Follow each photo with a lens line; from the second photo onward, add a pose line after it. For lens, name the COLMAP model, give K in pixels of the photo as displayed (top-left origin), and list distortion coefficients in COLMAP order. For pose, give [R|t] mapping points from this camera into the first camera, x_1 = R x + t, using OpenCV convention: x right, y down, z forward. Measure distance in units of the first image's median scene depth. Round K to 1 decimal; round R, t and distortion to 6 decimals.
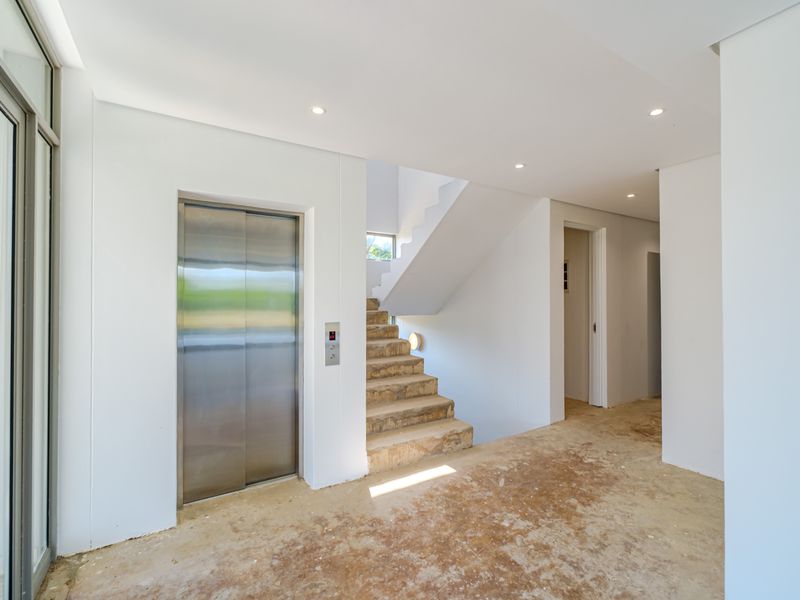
lens RADIAL K [[370.1, 0, 400.0], [0, 370.1, 300.0], [0, 0, 1]] dist [0.001548, 0.000414]
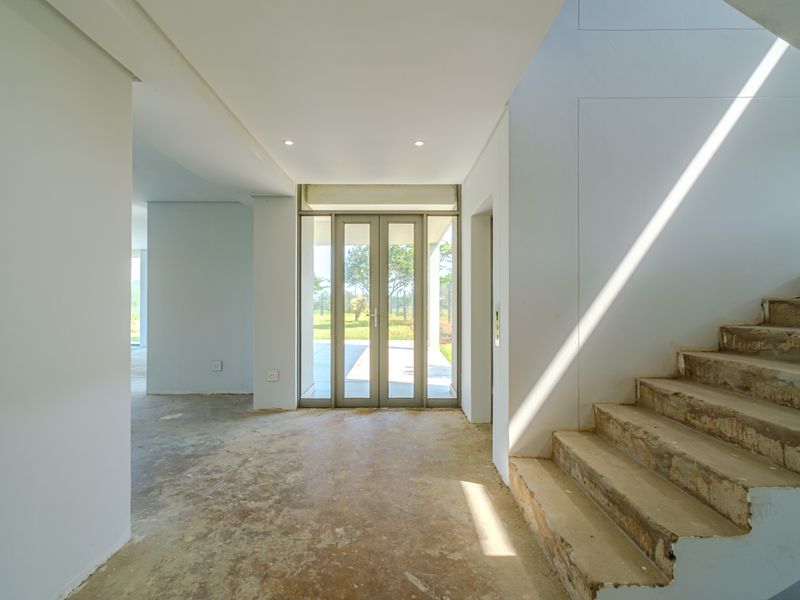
lens RADIAL K [[370.1, 0, 400.0], [0, 370.1, 300.0], [0, 0, 1]] dist [0.001548, 0.000414]
pose [[-0.498571, 0.002212, -0.866846, 1.022385], [0.002162, 0.999997, 0.001308, 0.072781], [0.866846, -0.001222, -0.498574, 1.652154]]
